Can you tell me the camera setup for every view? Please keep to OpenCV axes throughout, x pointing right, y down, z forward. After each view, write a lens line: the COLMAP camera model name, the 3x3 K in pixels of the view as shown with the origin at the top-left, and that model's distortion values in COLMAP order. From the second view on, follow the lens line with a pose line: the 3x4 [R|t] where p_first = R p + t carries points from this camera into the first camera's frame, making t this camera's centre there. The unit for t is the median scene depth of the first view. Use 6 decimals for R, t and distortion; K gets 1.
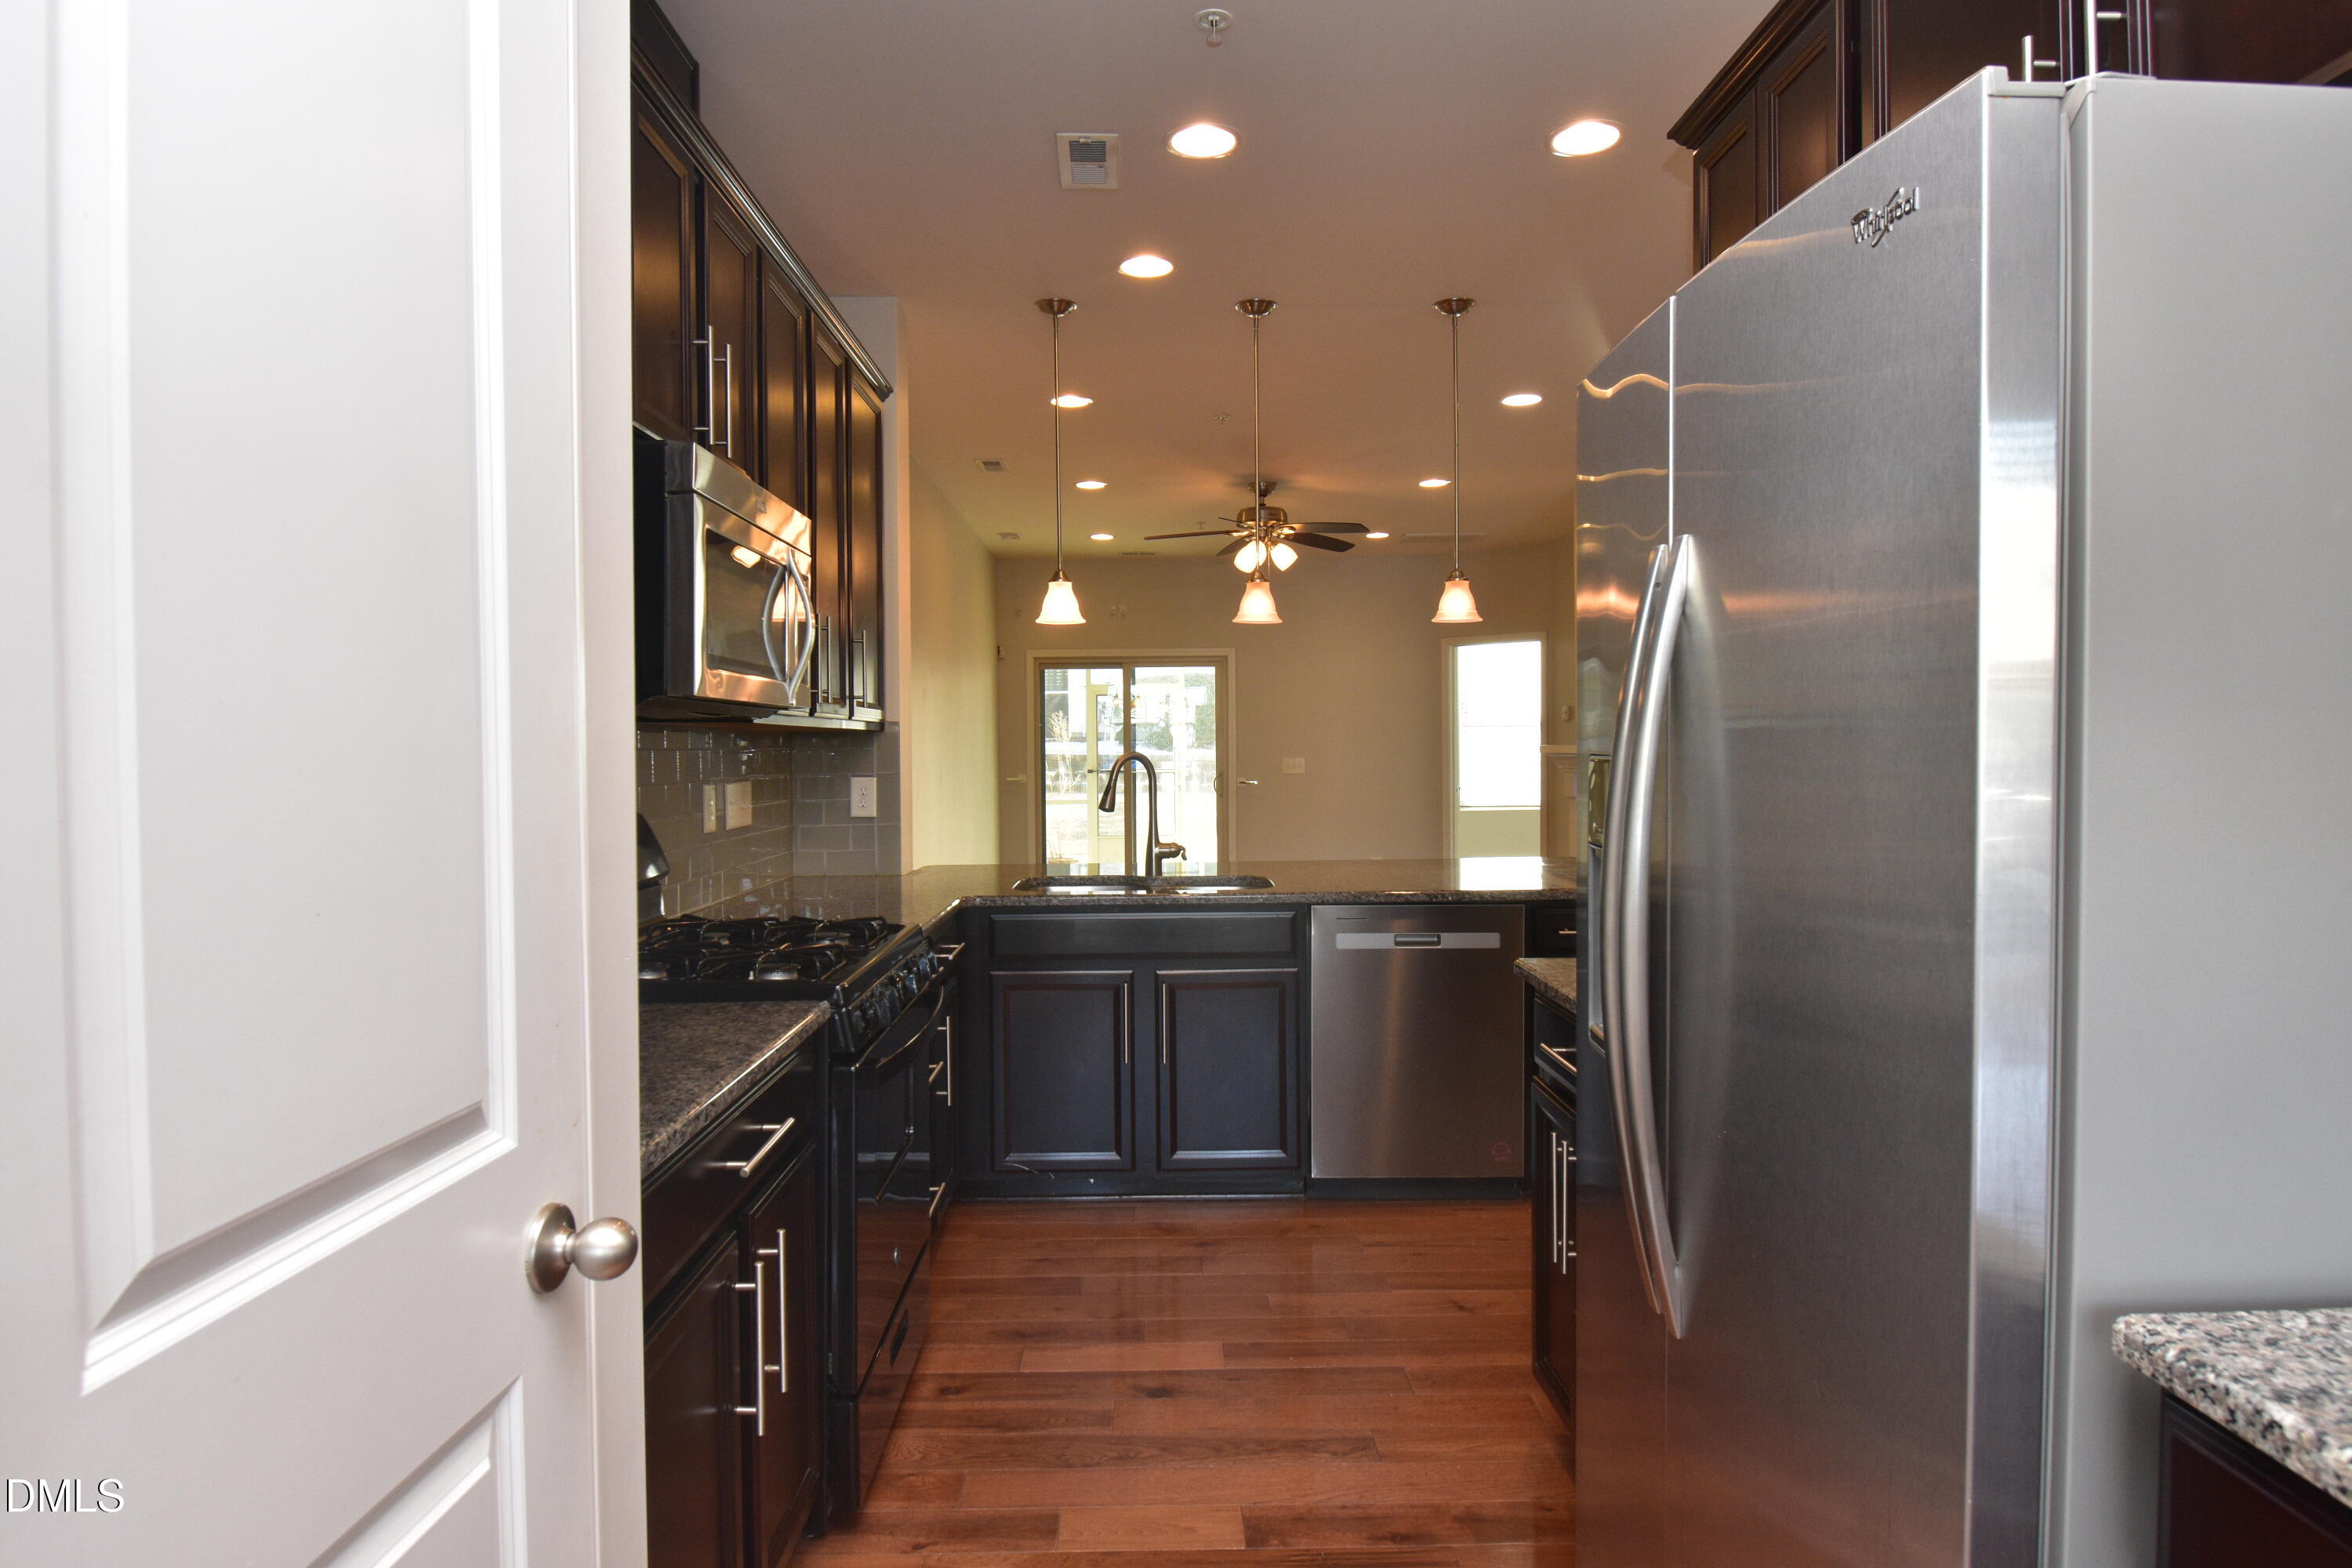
lens RADIAL K [[1363.2, 0, 1172.1], [0, 1363.2, 772.0], [0, 0, 1]] dist [0.010571, -0.024340]
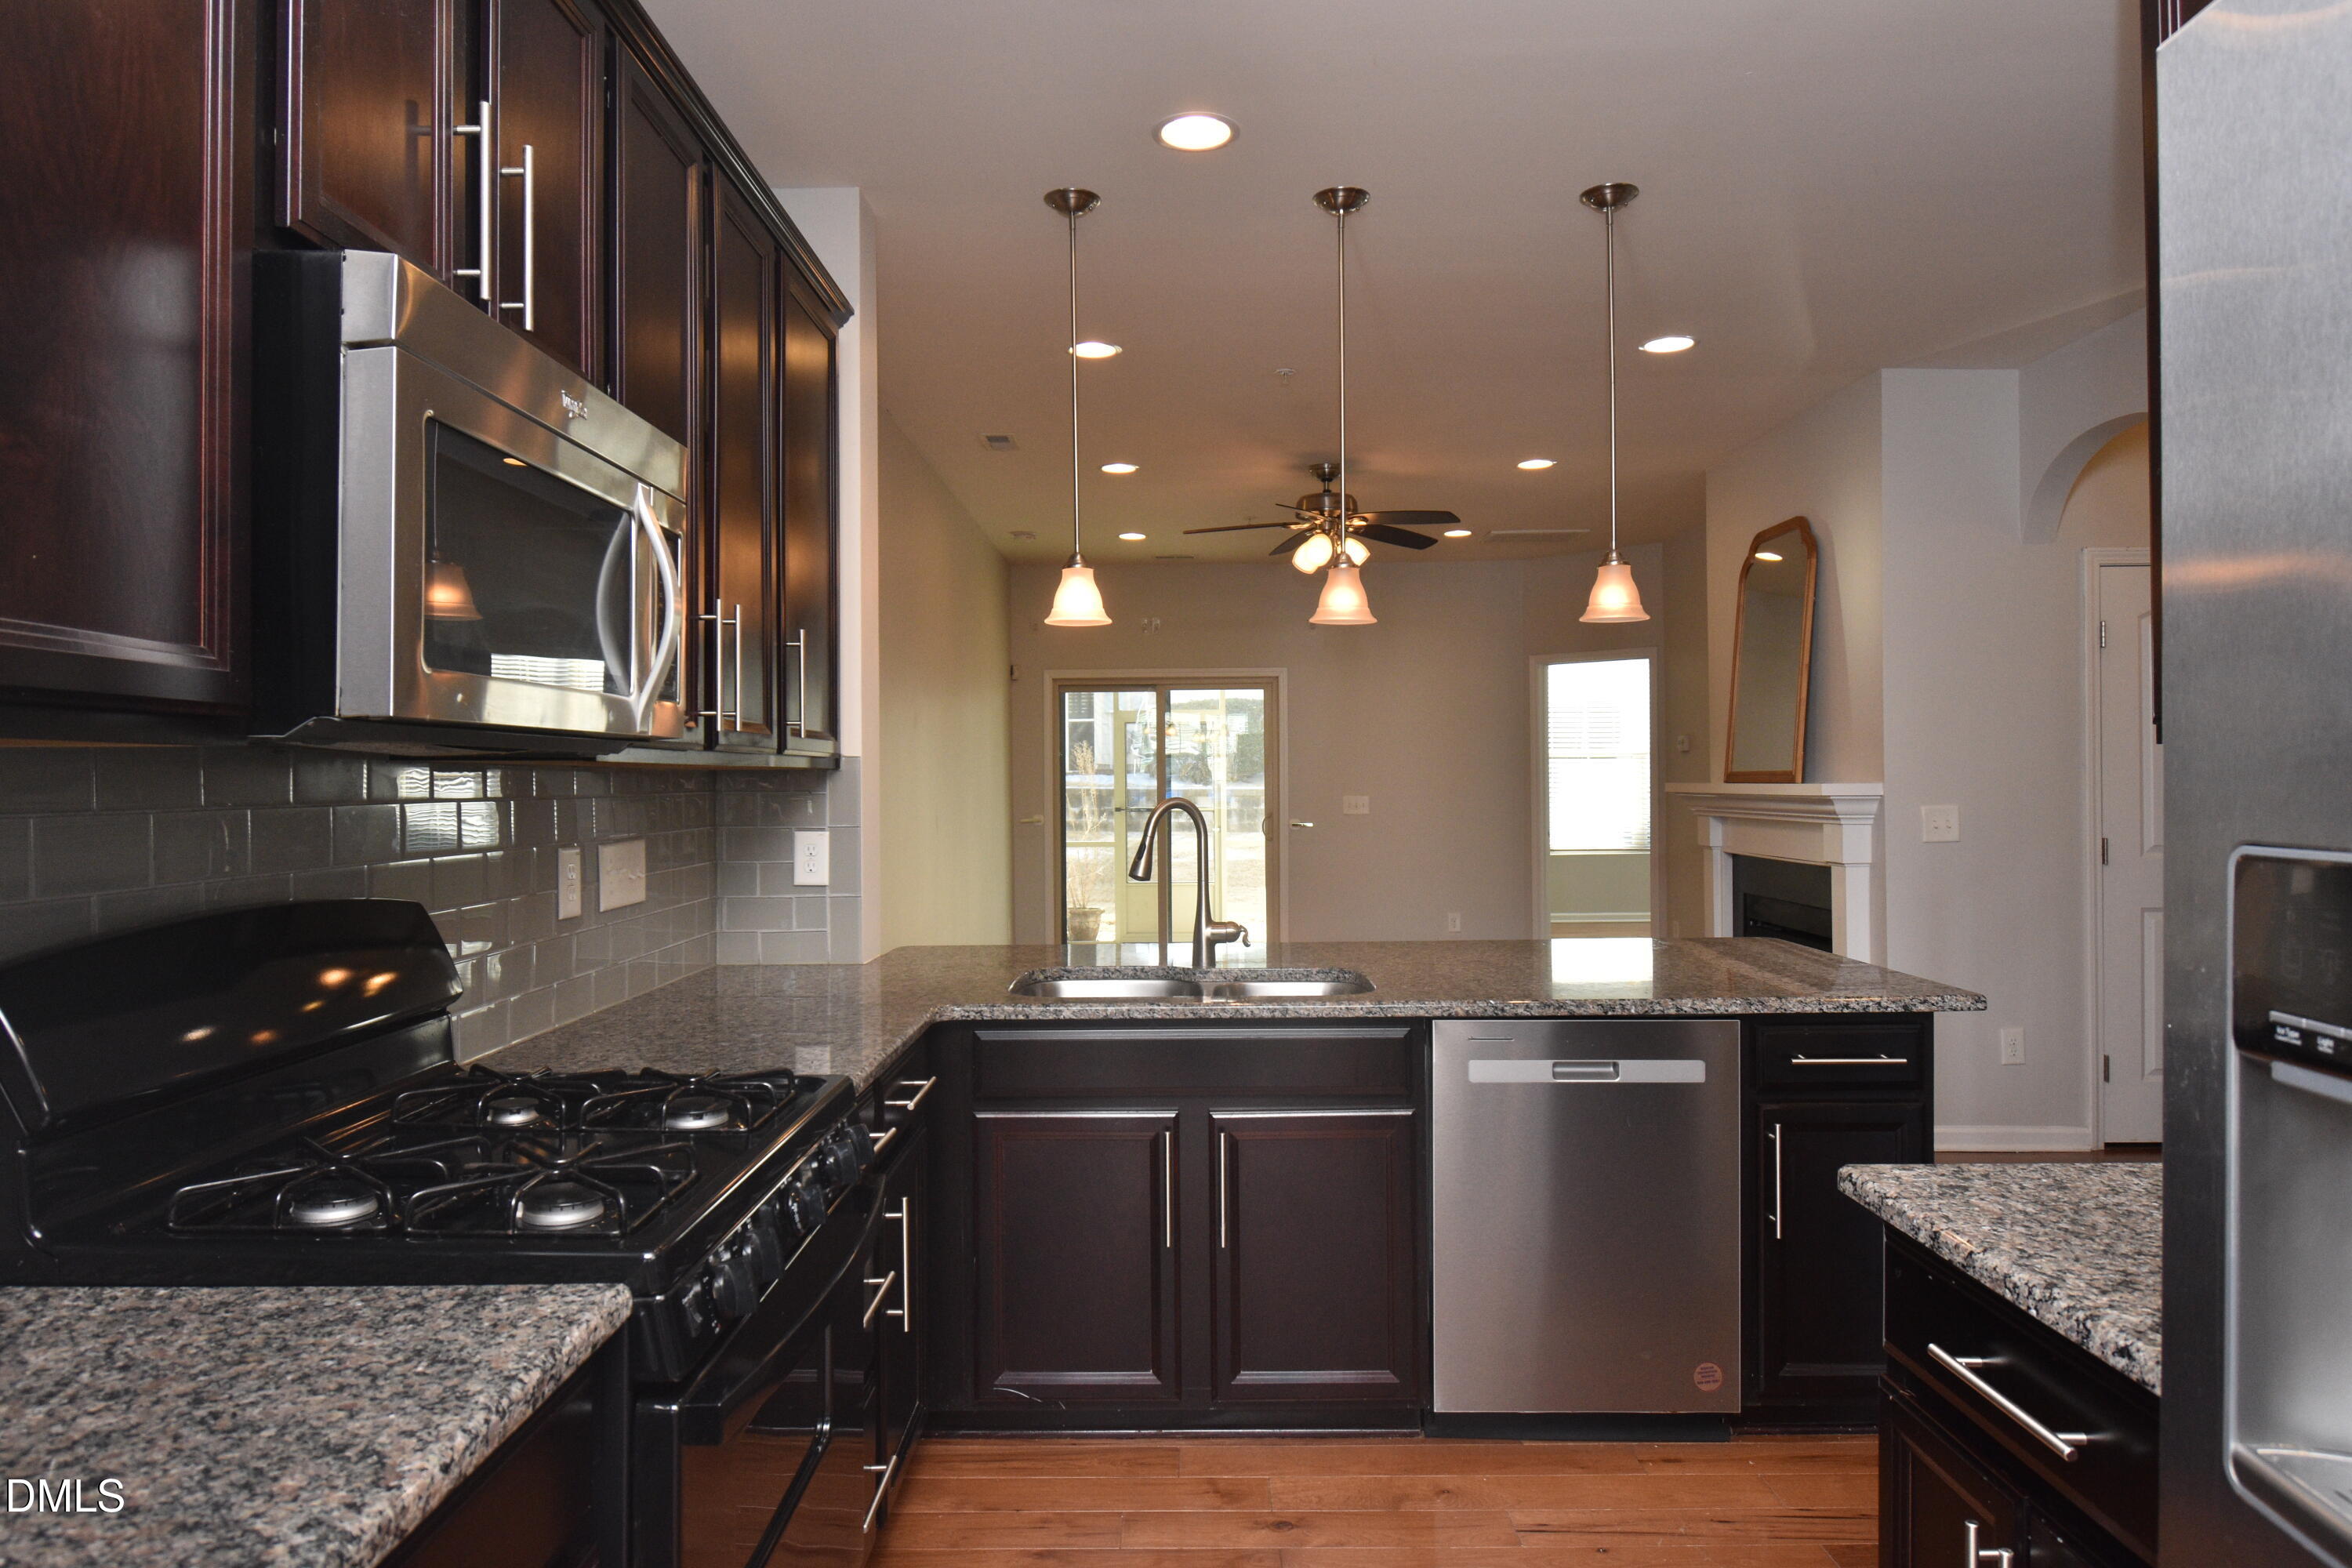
lens RADIAL K [[1423.7, 0, 1176.0], [0, 1423.7, 784.0], [0, 0, 1]] dist [0.000007, -0.000162]
pose [[0.999815, 0.000873, -0.019190, -0.013504], [-0.001140, 0.999903, -0.013912, -0.011273], [0.019176, 0.013931, 0.999719, 0.230676]]
